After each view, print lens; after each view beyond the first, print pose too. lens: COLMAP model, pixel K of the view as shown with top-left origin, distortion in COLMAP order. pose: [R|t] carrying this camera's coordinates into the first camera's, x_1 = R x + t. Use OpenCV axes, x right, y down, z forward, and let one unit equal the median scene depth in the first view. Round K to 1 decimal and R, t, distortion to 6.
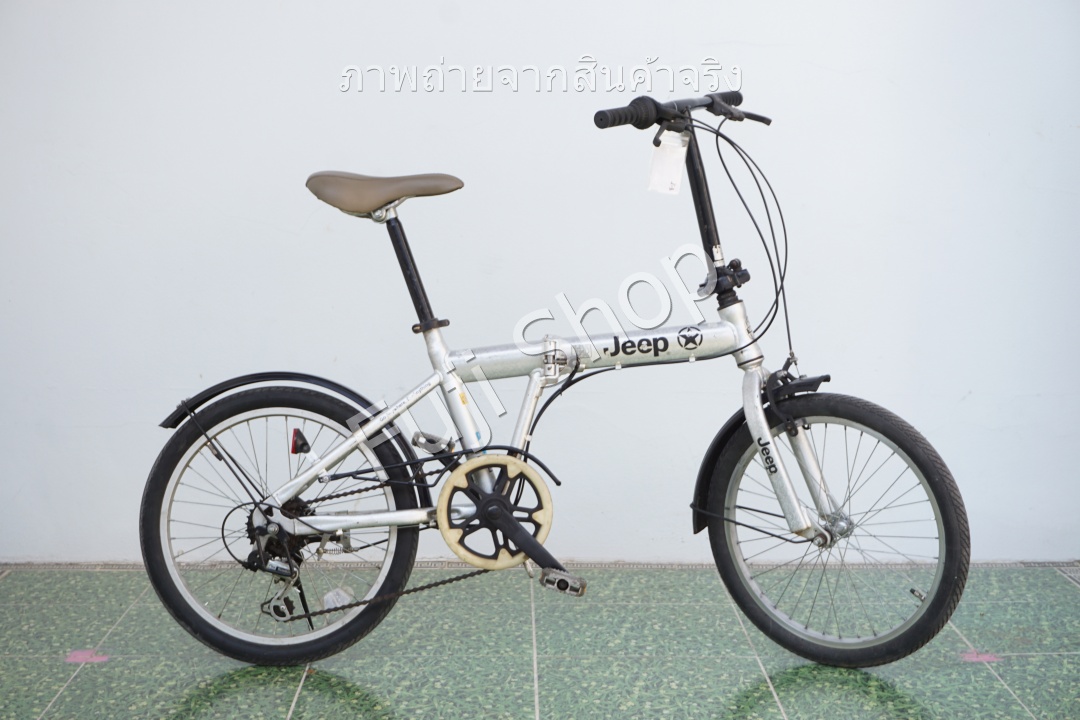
lens RADIAL K [[1960.5, 0, 540.0], [0, 1960.5, 360.0], [0, 0, 1]] dist [0.019679, -0.293516]
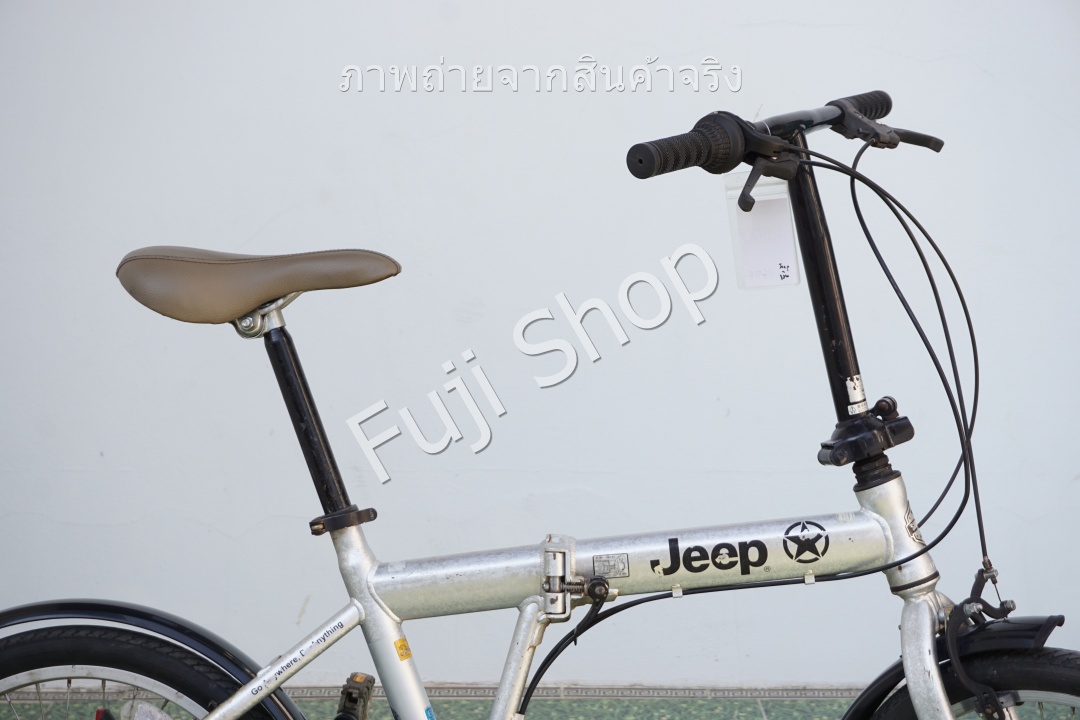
lens RADIAL K [[1960.5, 0, 540.0], [0, 1960.5, 360.0], [0, 0, 1]] dist [0.019679, -0.293516]
pose [[0.999333, -0.006839, -0.035859, 0.021264], [0.007699, 0.999685, 0.023892, -0.076766], [0.035685, -0.024152, 0.999071, 0.440893]]
